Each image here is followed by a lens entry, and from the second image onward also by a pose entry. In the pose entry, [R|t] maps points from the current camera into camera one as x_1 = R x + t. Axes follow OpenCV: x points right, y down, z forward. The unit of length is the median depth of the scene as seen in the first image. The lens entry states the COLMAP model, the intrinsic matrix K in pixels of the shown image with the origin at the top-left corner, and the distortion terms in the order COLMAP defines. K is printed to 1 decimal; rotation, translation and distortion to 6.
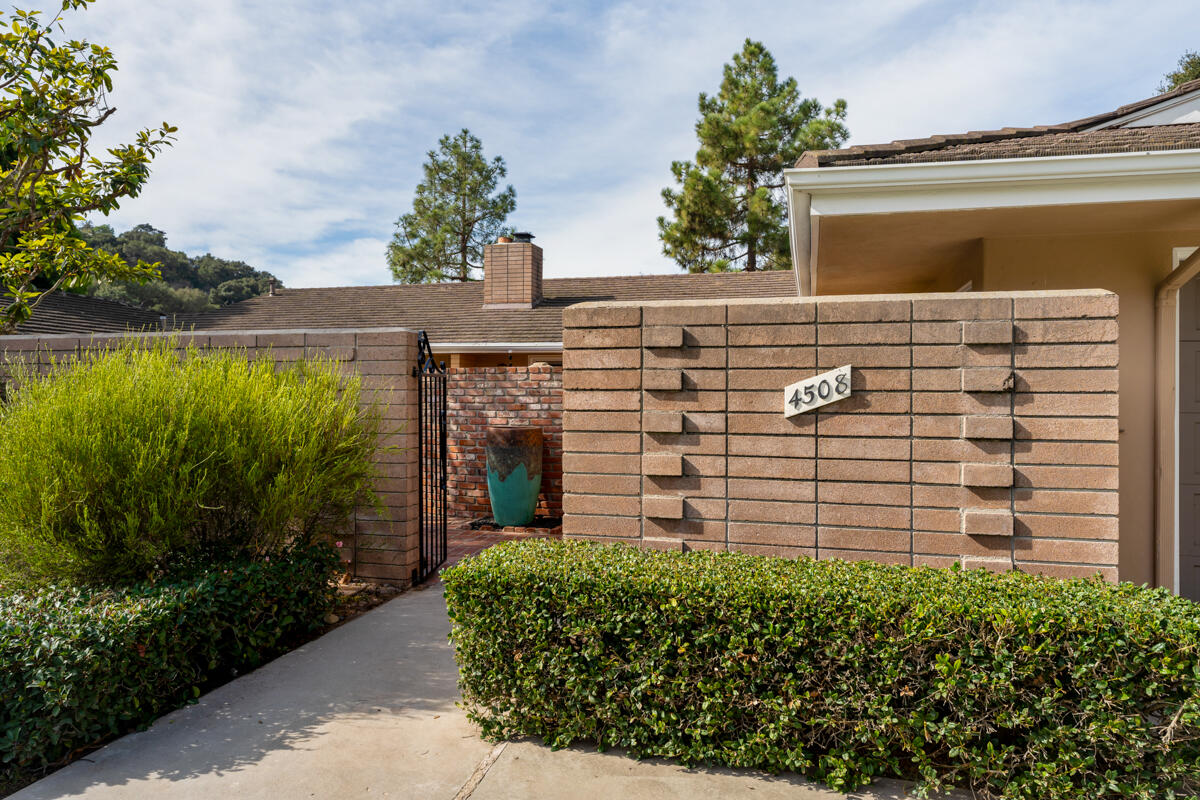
lens RADIAL K [[799.9, 0, 583.5], [0, 799.9, 394.8], [0, 0, 1]] dist [0.011700, -0.007520]
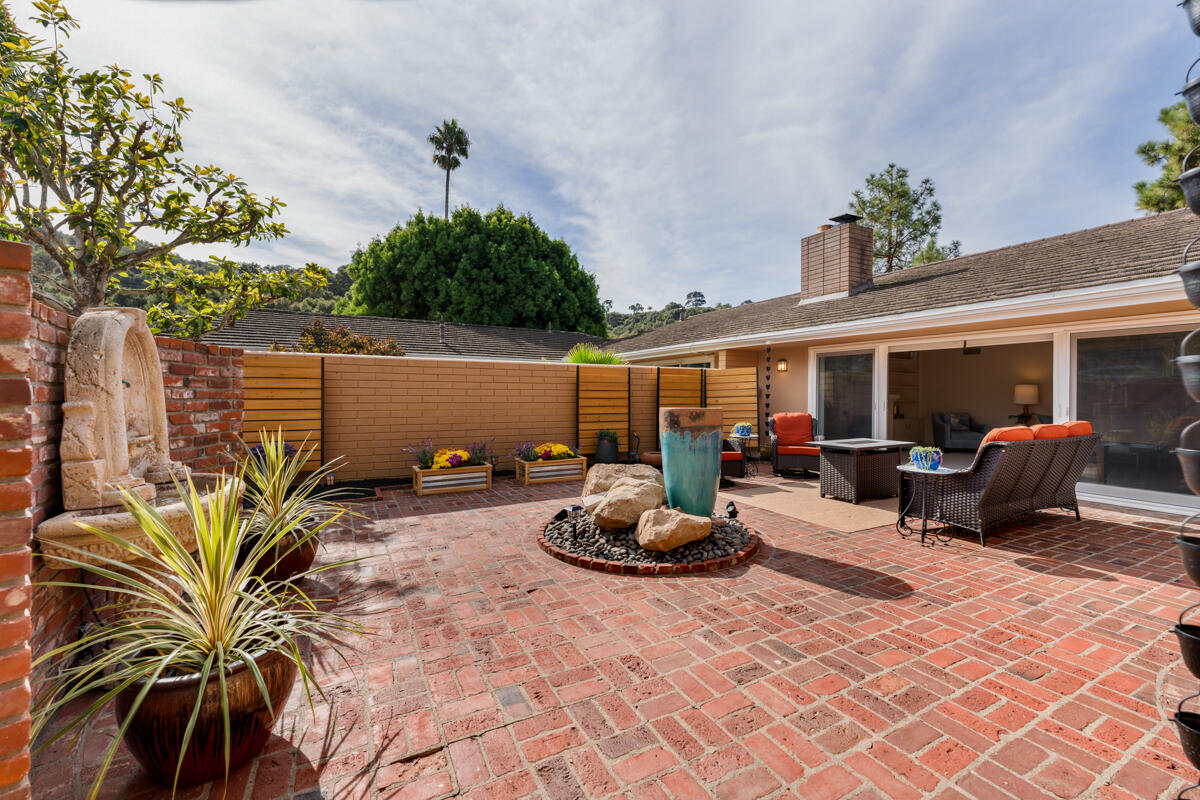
lens RADIAL K [[486.6, 0, 593.7], [0, 486.6, 397.8], [0, 0, 1]] dist [-0.002529, 0.002389]
pose [[0.686584, 0.008997, -0.726995, 0.082240], [-0.007117, 0.999959, 0.005653, 0.002045], [0.727016, 0.001293, 0.686620, 0.259213]]
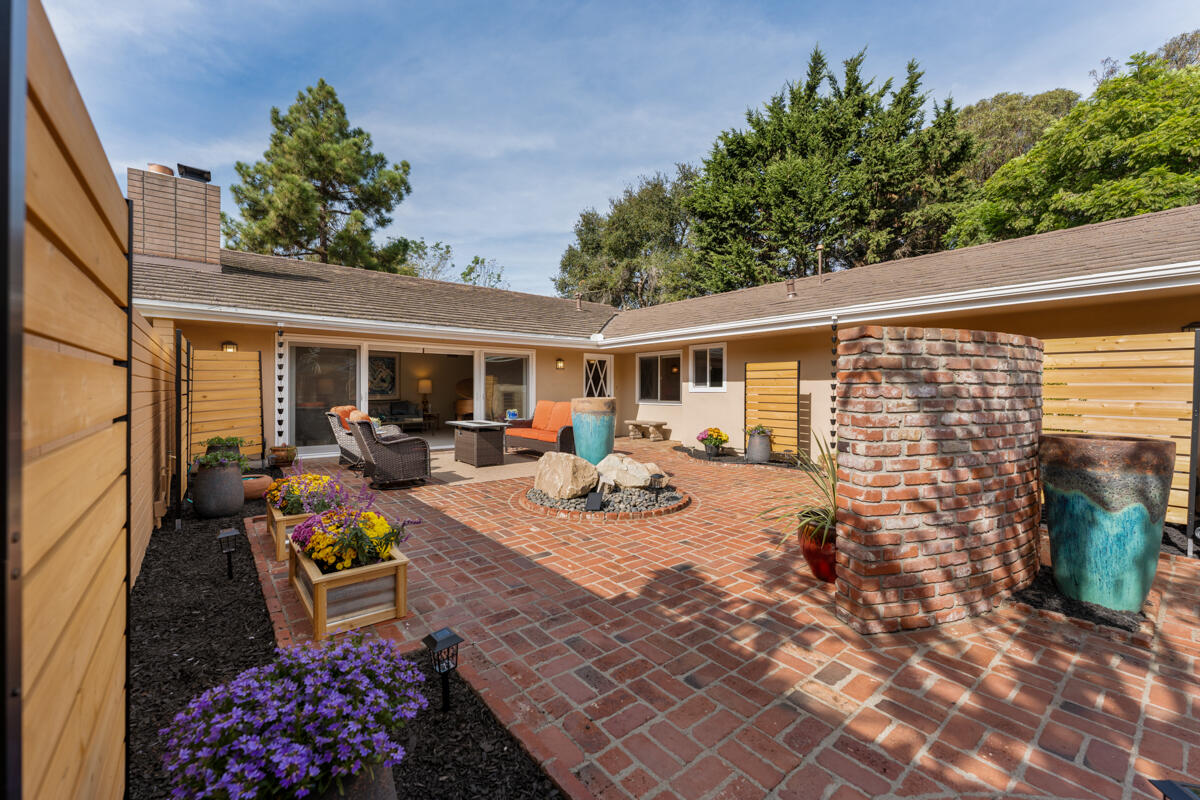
lens RADIAL K [[486.6, 0, 583.9], [0, 486.6, 396.8], [0, 0, 1]] dist [-0.002529, 0.002389]
pose [[0.592423, -0.016542, 0.805458, -0.145540], [-0.002014, 0.999756, 0.022013, 0.000768], [-0.805625, -0.014663, 0.592244, 0.267232]]
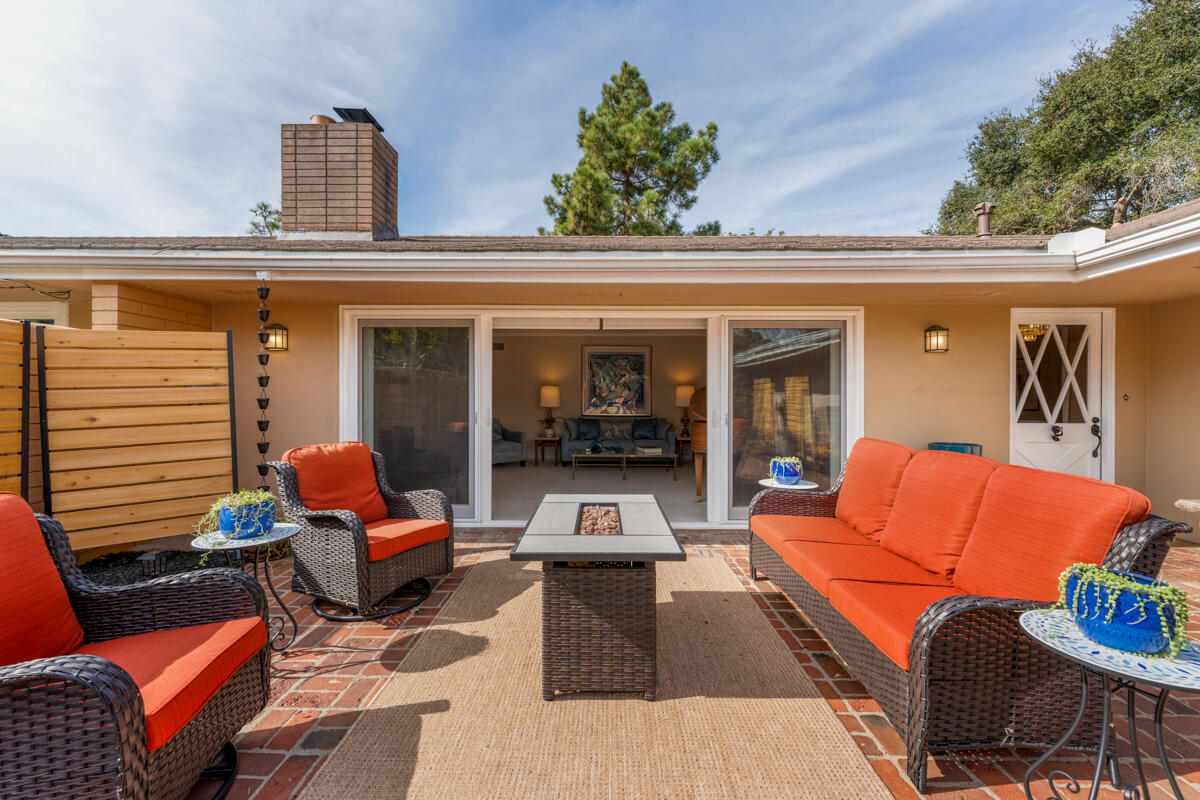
lens RADIAL K [[486.6, 0, 610.6], [0, 486.6, 401.7], [0, 0, 1]] dist [-0.002529, 0.002389]
pose [[0.957285, -0.005716, 0.289090, -0.002877], [0.002812, 0.999941, 0.010457, 0.000786], [-0.289133, -0.009198, 0.957245, 0.382157]]
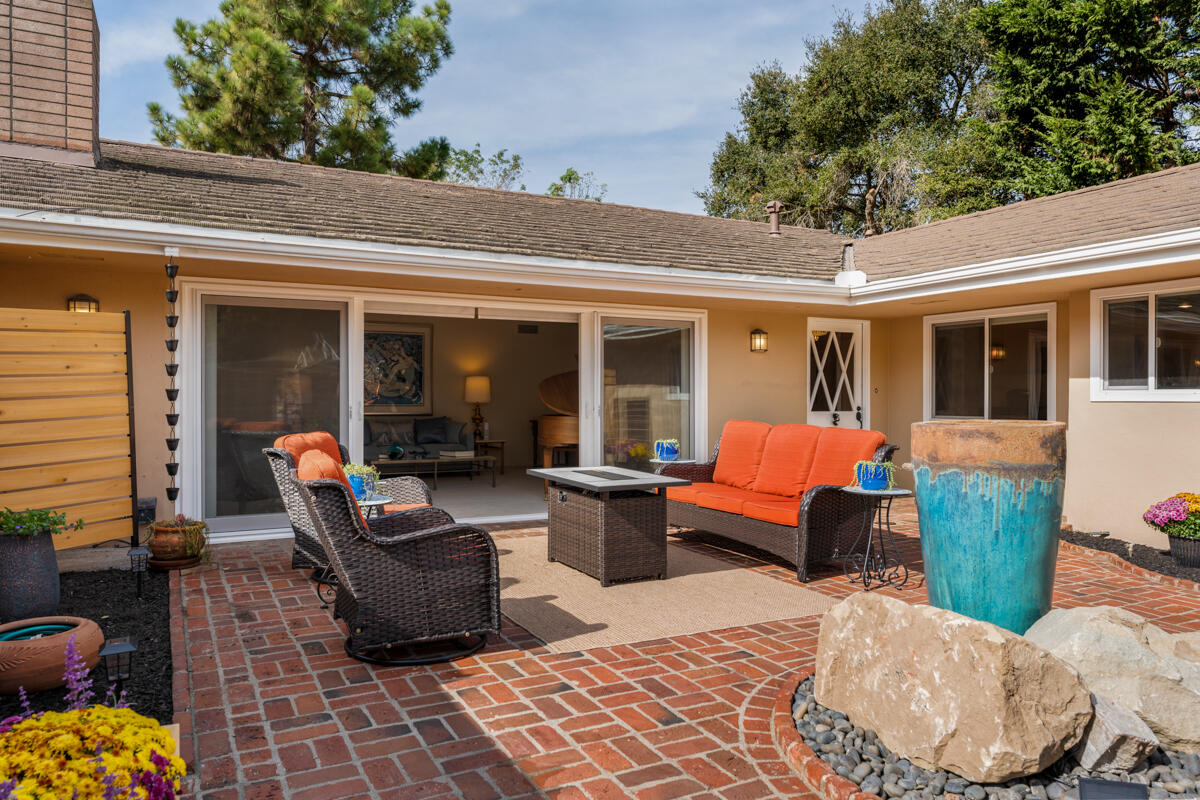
lens RADIAL K [[799.9, 0, 587.5], [0, 799.9, 404.3], [0, 0, 1]] dist [0.011700, -0.007520]
pose [[0.724090, -0.012178, 0.689598, -0.099747], [0.002042, 0.999878, 0.015514, 0.001769], [-0.689702, -0.009826, 0.724027, 0.333626]]
